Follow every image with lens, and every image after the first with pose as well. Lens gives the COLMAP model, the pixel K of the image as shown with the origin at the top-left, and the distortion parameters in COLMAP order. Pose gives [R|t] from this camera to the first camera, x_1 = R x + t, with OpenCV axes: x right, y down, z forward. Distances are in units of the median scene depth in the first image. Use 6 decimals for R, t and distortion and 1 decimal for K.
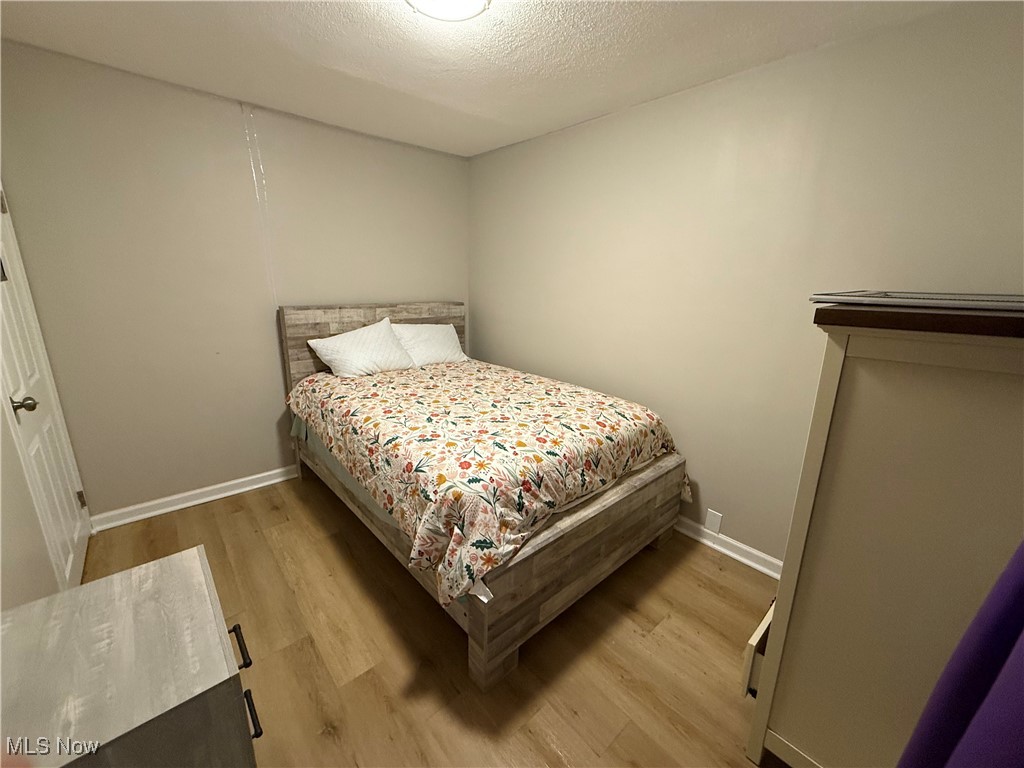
lens RADIAL K [[410.6, 0, 511.7], [0, 410.6, 383.4], [0, 0, 1]] dist [-0.000267, -0.000035]
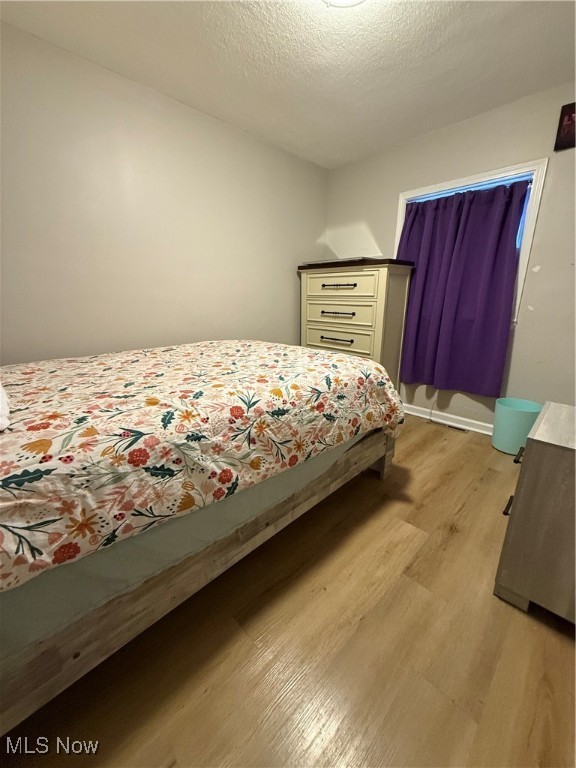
lens RADIAL K [[307.9, 0, 287.3], [0, 307.9, 383.6], [0, 0, 1]] dist [-0.000267, -0.000035]
pose [[-0.056871, -0.293102, 0.954388, -1.020136], [0.253106, 0.920473, 0.297769, -0.107036], [-0.965765, 0.258496, 0.021837, 1.094145]]
